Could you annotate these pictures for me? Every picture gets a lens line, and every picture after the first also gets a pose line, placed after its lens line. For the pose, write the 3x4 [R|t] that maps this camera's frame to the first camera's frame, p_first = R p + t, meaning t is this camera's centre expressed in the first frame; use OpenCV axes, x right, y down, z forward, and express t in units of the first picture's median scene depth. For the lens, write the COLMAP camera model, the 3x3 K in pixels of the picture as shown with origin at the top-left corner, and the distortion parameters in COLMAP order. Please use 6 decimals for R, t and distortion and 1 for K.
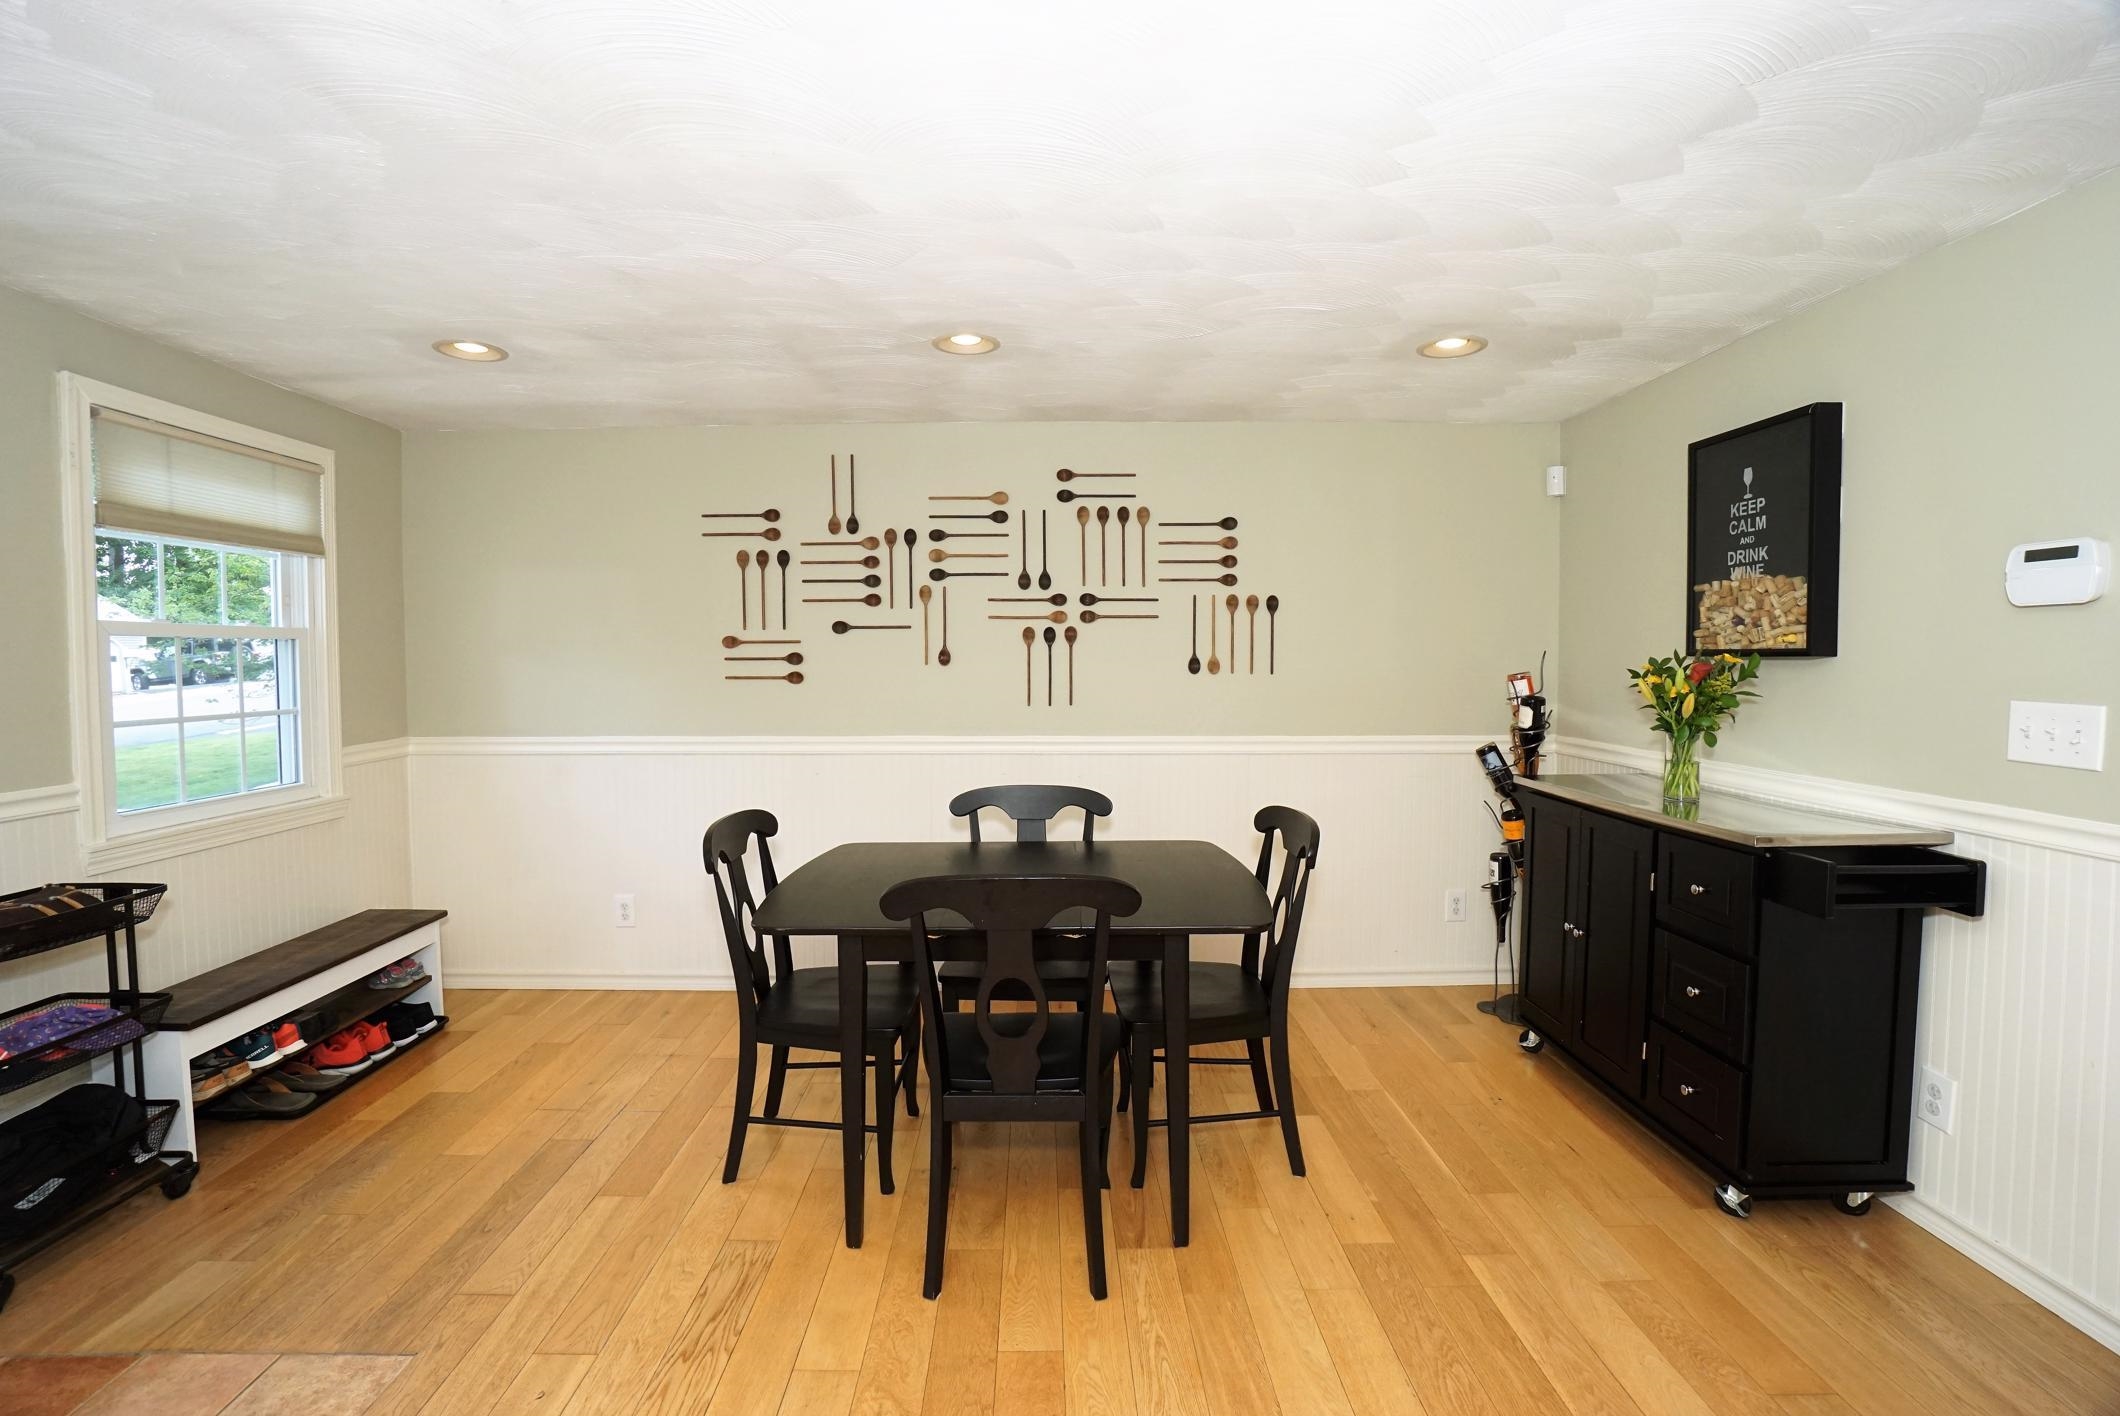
lens RADIAL K [[960.5, 0, 1054.0], [0, 960.5, 706.4], [0, 0, 1]] dist [-0.069911, 0.026548]
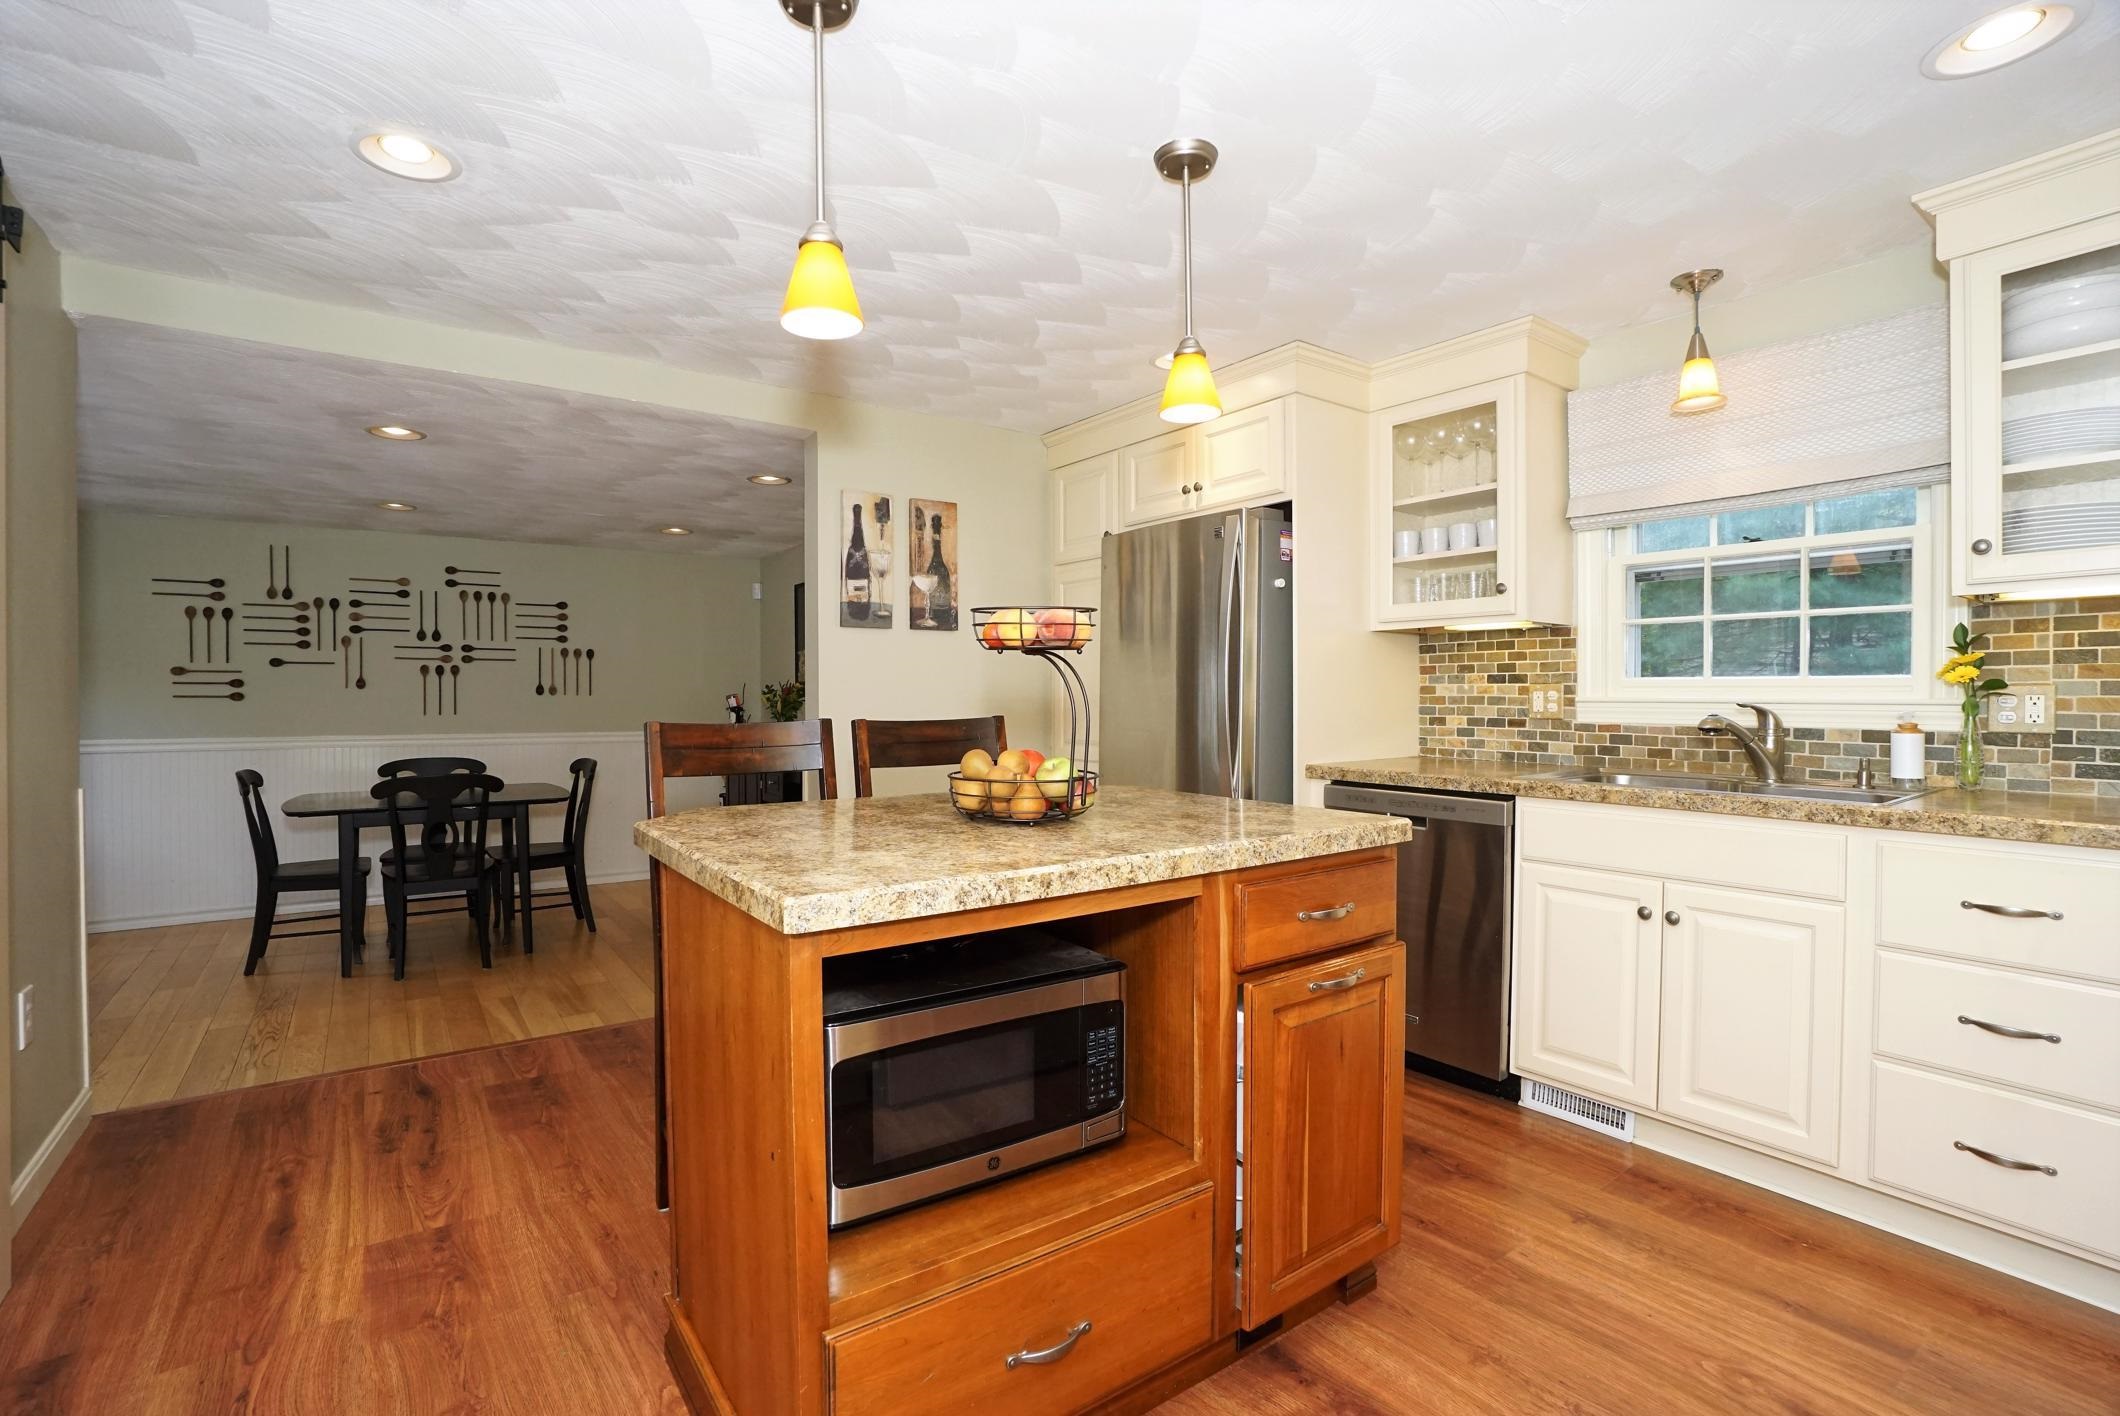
lens RADIAL K [[960.5, 0, 1054.0], [0, 960.5, 706.4], [0, 0, 1]] dist [-0.069911, 0.026548]
pose [[0.812933, -0.002711, 0.582350, -0.081064], [0.026131, 0.999152, -0.031827, 0.061579], [-0.581770, 0.041090, 0.812315, -0.848097]]
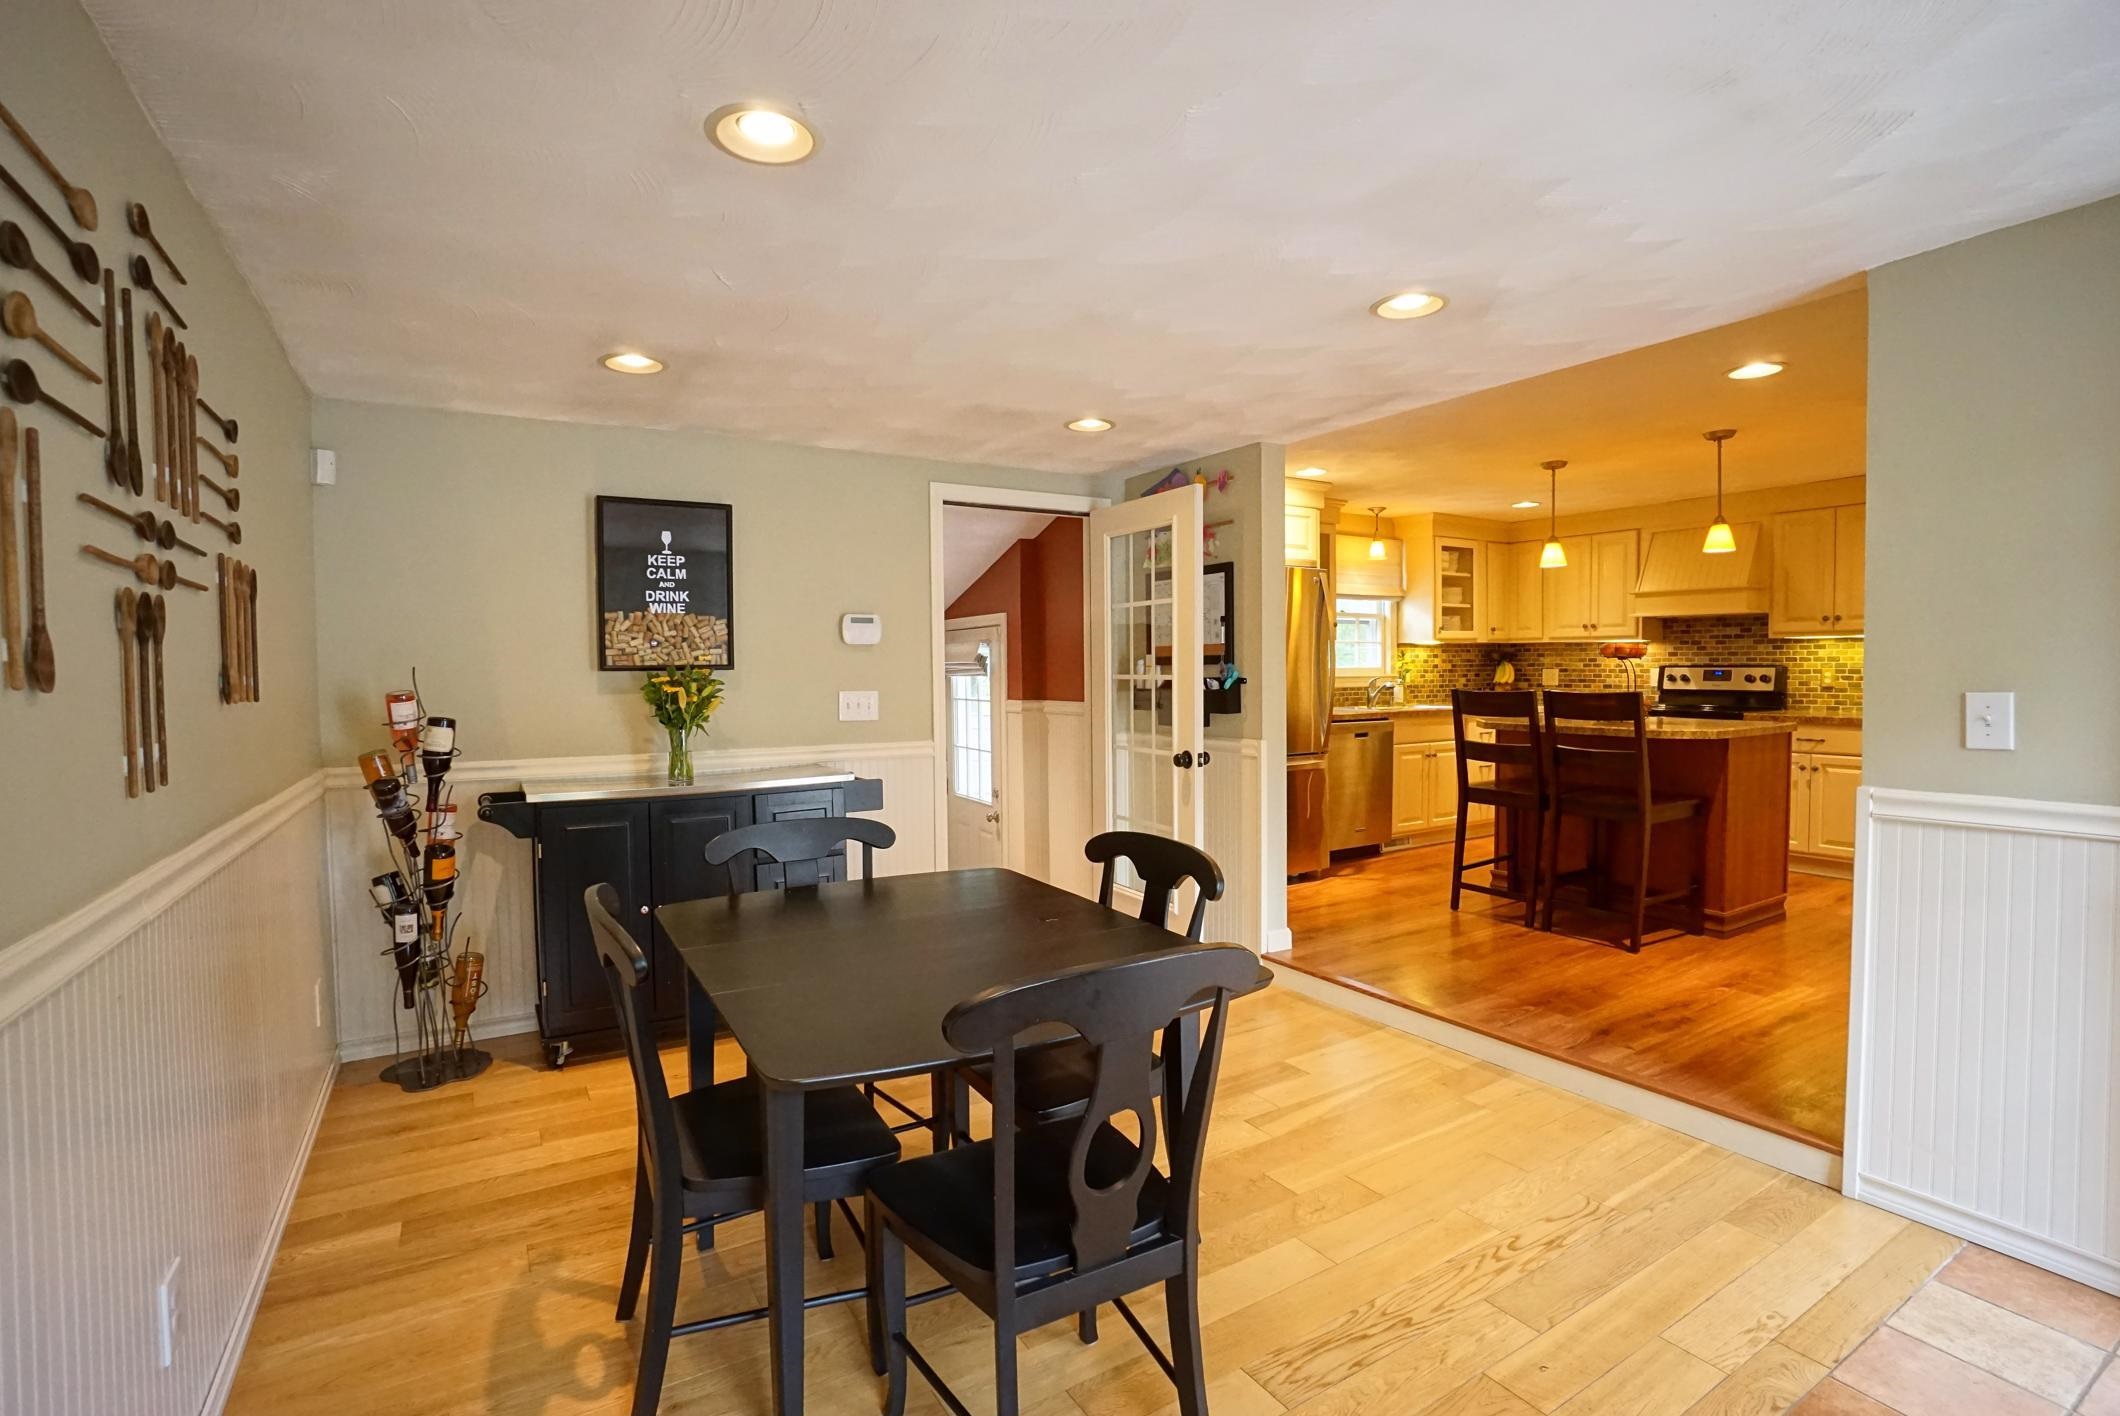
lens RADIAL K [[960.5, 0, 1054.0], [0, 960.5, 706.4], [0, 0, 1]] dist [-0.069911, 0.026548]
pose [[-0.508154, -0.022582, 0.860970, -0.523116], [0.056843, 0.996597, 0.059688, -0.037814], [-0.859389, 0.079271, -0.505141, 0.878351]]
